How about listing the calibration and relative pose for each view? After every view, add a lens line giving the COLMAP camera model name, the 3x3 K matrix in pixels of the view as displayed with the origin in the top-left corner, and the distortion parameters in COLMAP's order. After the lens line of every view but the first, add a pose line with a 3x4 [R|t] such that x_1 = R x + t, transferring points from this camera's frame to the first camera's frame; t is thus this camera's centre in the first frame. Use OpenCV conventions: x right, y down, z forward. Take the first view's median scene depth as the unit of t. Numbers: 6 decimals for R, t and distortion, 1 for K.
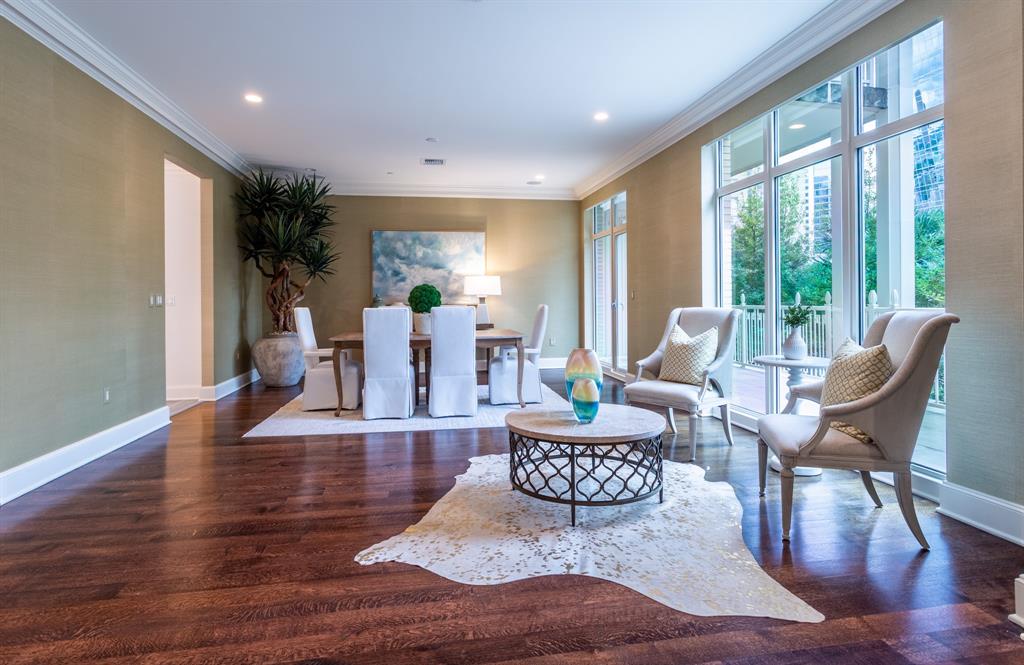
lens RADIAL K [[527.1, 0, 484.2], [0, 527.1, 334.3], [0, 0, 1]] dist [-0.000250, 0.000851]
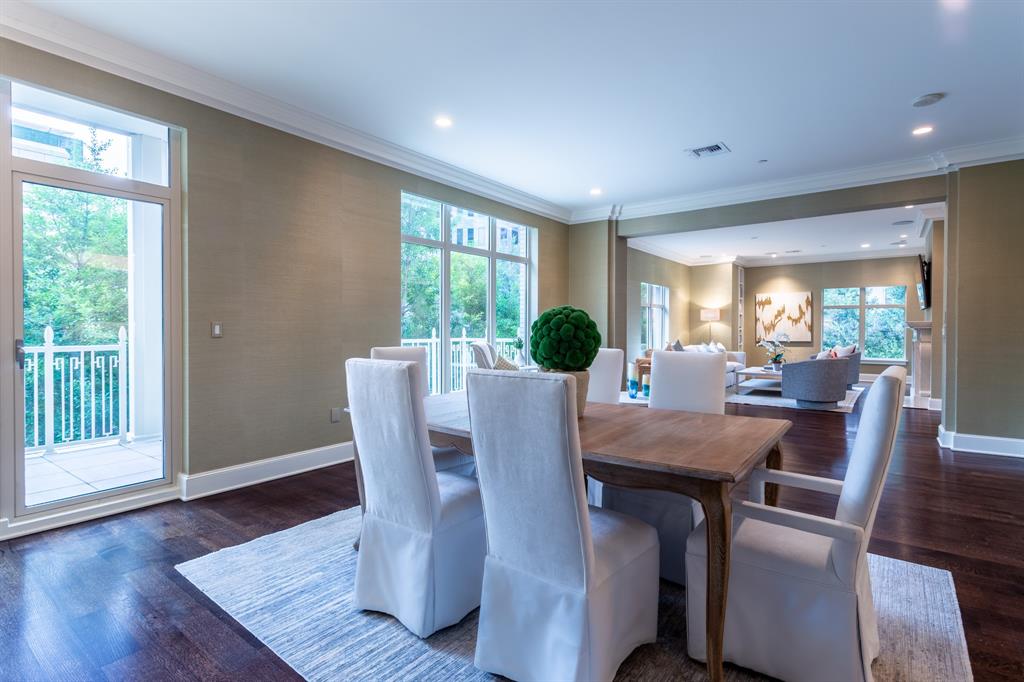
lens RADIAL K [[496.1, 0, 512.7], [0, 496.1, 333.5], [0, 0, 1]] dist [0.001317, 0.000375]
pose [[-0.713281, 0.003076, 0.700871, -0.911836], [0.047125, 0.997938, 0.043580, -0.214101], [-0.699292, 0.064114, -0.711955, 3.127255]]
